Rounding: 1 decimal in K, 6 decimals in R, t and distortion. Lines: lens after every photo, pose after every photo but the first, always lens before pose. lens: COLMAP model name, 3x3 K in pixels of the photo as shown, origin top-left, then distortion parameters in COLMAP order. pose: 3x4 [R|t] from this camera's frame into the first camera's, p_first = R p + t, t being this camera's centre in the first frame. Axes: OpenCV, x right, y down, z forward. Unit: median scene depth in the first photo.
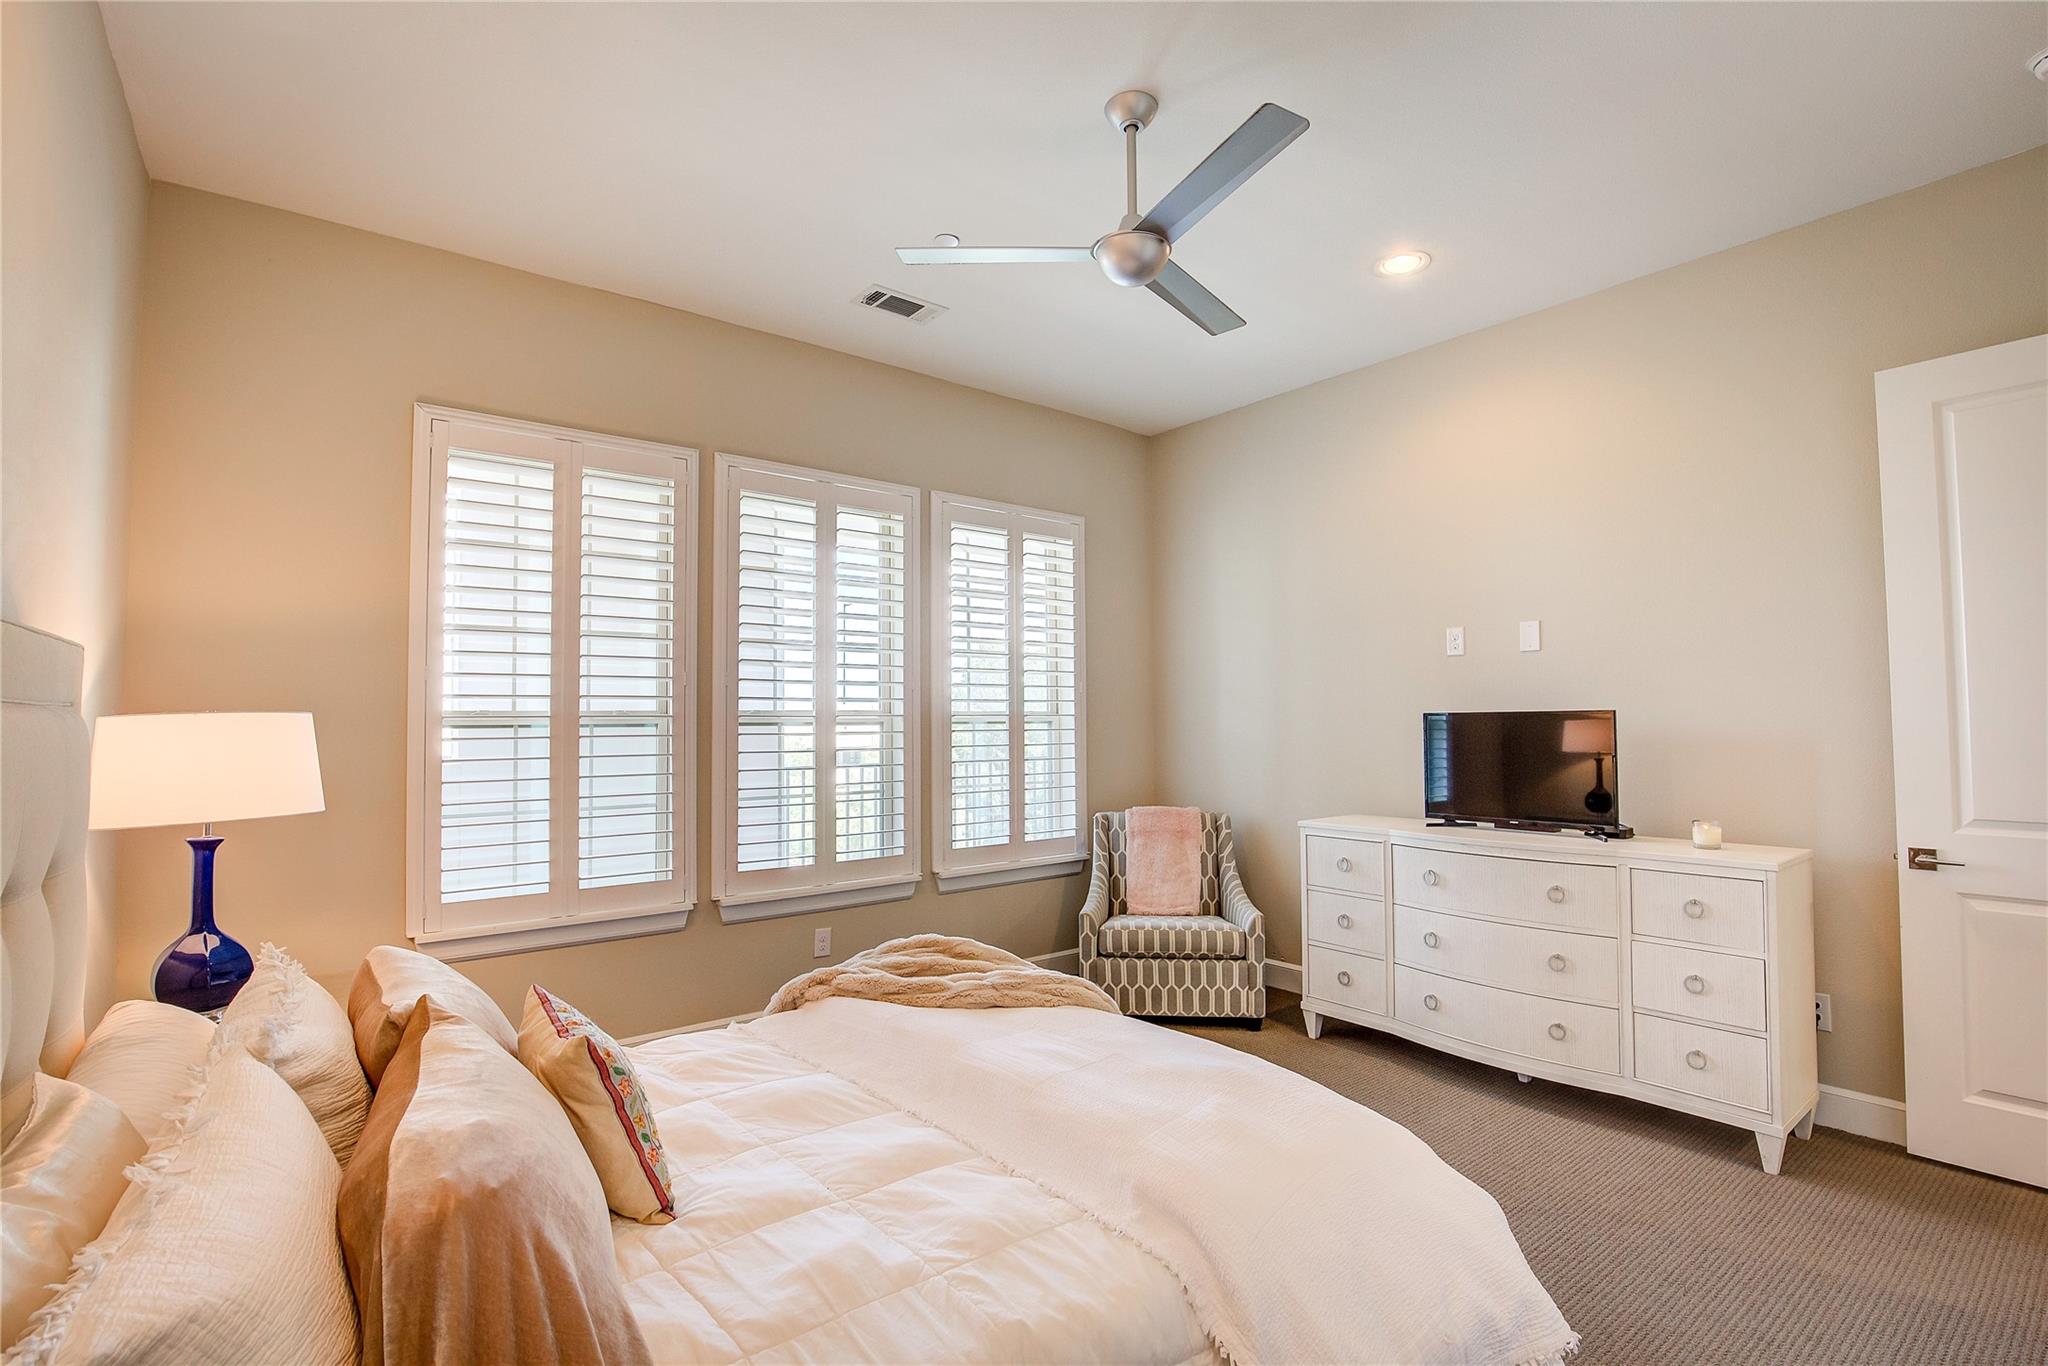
lens RADIAL K [[942.3, 0, 1029.0], [0, 942.3, 685.5], [0, 0, 1]] dist [-0.021868, -0.000686]
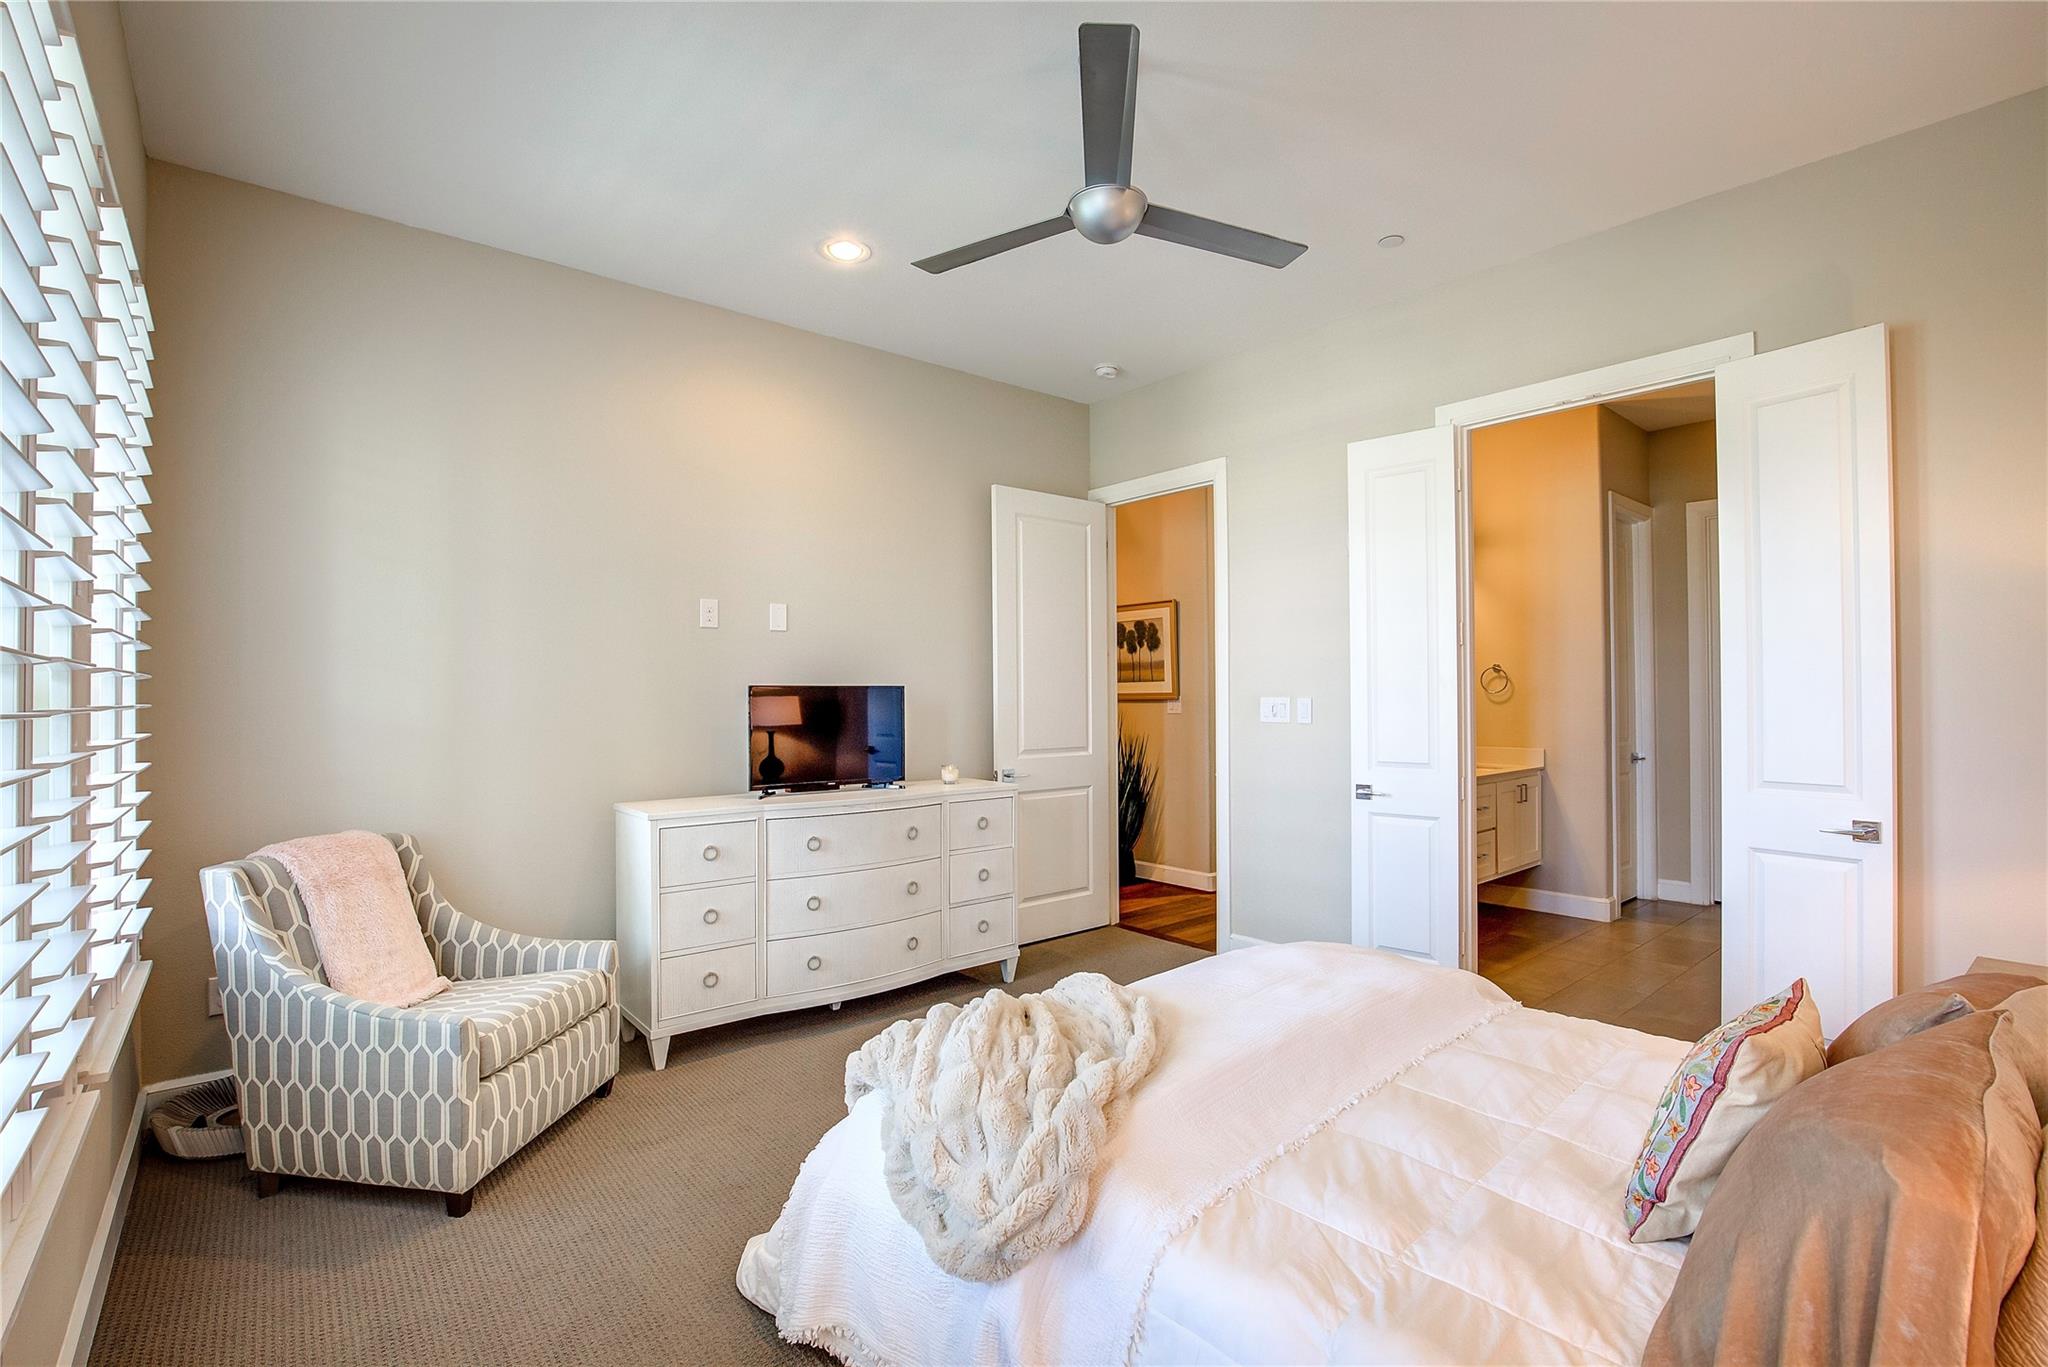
lens RADIAL K [[942.3, 0, 1029.0], [0, 942.3, 686.0], [0, 0, 1]] dist [-0.021868, -0.000686]
pose [[-0.023843, 0.015053, 0.999602, -0.627060], [-0.036488, 0.999207, -0.015918, 0.037879], [-0.999050, -0.036853, -0.023275, 0.796773]]
